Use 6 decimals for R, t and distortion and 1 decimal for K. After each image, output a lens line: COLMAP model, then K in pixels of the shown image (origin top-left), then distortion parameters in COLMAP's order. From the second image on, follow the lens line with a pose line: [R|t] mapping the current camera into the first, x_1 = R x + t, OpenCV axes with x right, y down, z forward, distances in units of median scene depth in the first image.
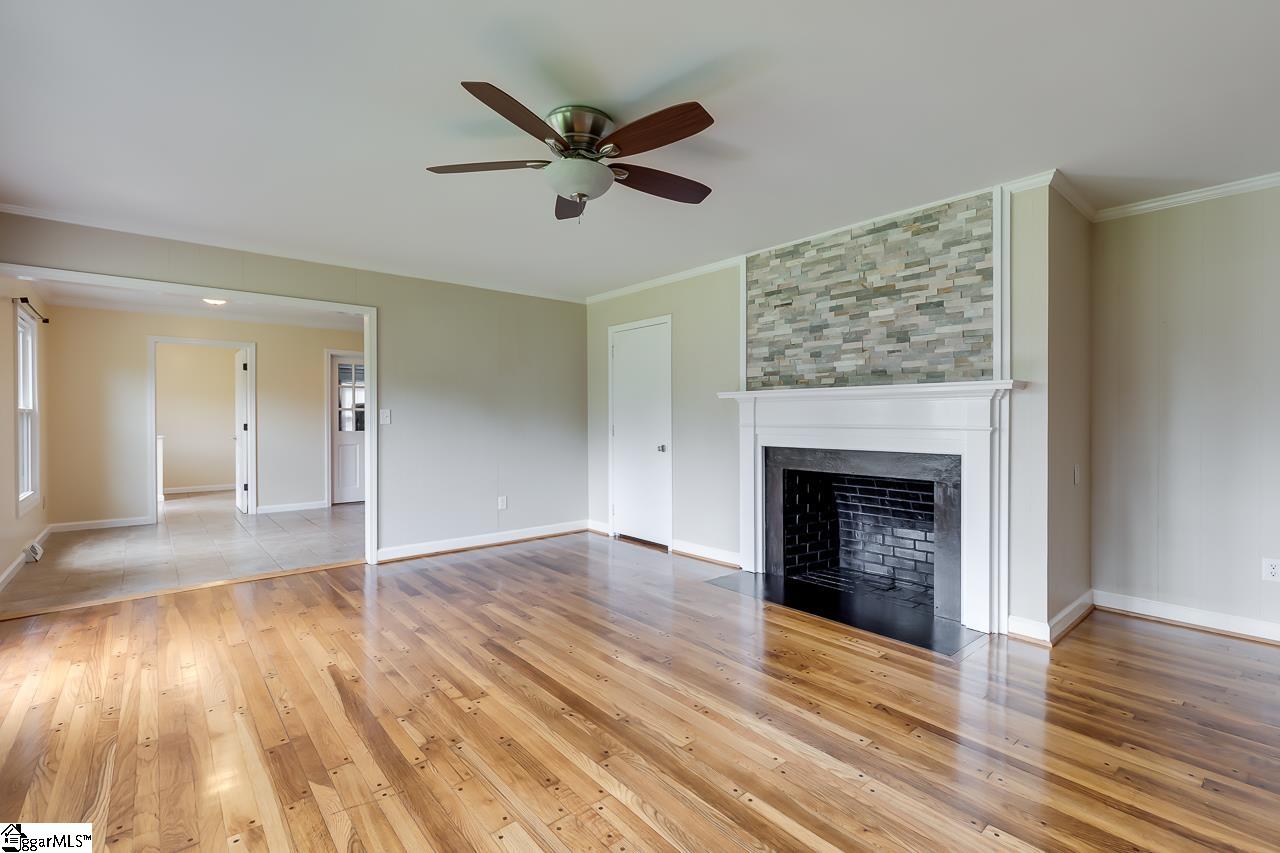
lens RADIAL K [[576.2, 0, 652.9], [0, 576.2, 426.1], [0, 0, 1]] dist [0.007706, -0.000525]
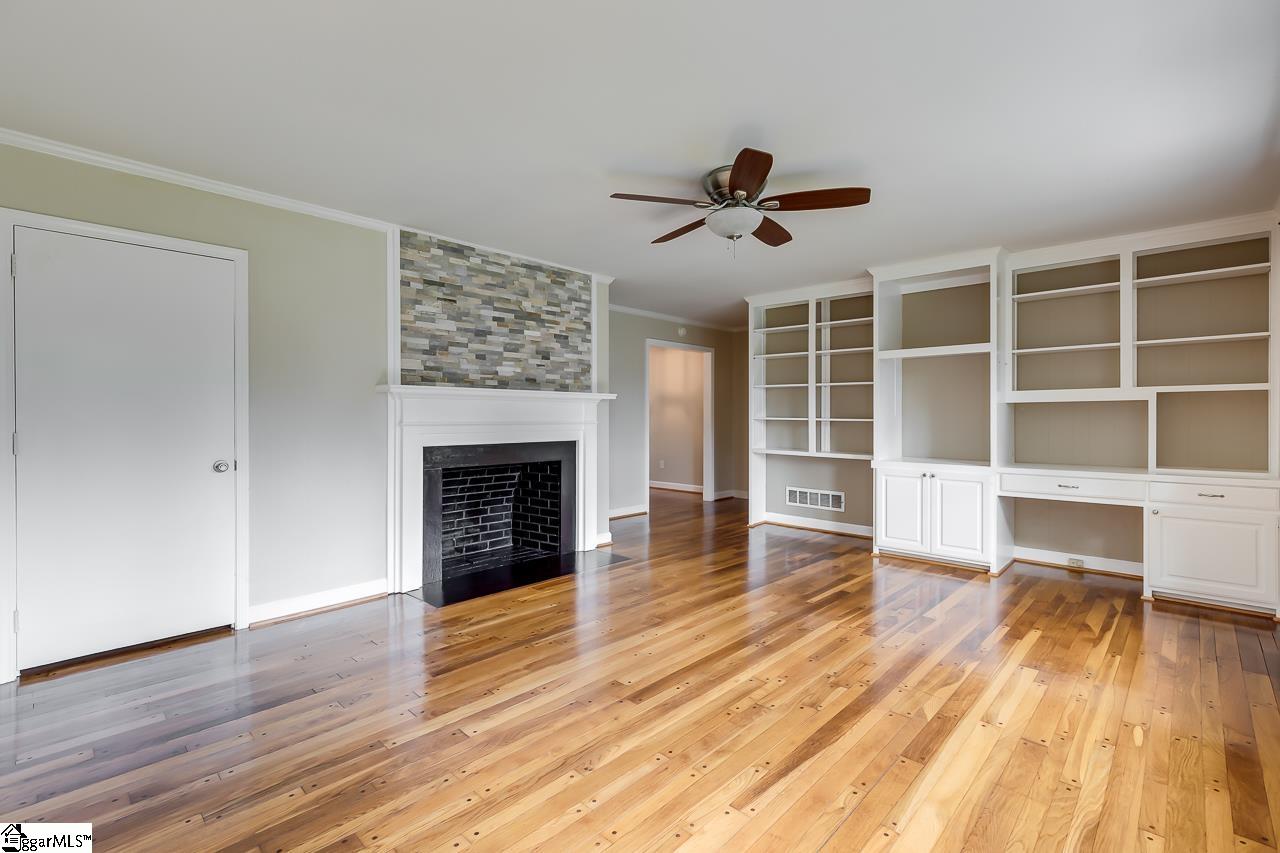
lens RADIAL K [[576.2, 0, 639.3], [0, 576.2, 428.8], [0, 0, 1]] dist [0.007706, -0.000525]
pose [[-0.095753, -0.021172, 0.995180, -0.924822], [0.013801, 0.999649, 0.022595, -0.011977], [-0.995309, 0.015898, -0.095427, 0.918305]]
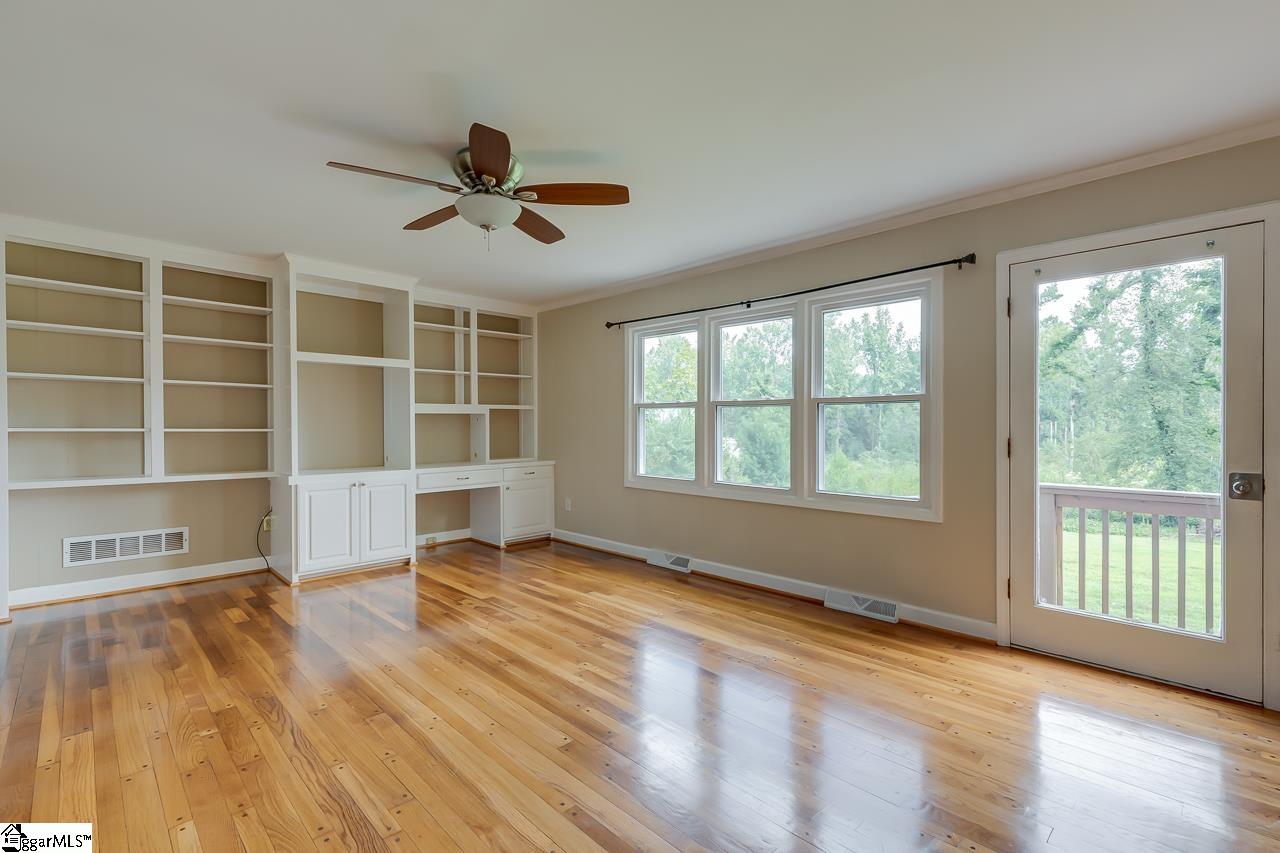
lens RADIAL K [[576.2, 0, 648.2], [0, 576.2, 428.2], [0, 0, 1]] dist [0.007706, -0.000525]
pose [[-0.997757, 0.004249, -0.066800, -0.249721], [0.002966, 0.999809, 0.019301, -0.017385], [0.066870, 0.019060, -0.997580, 1.481389]]
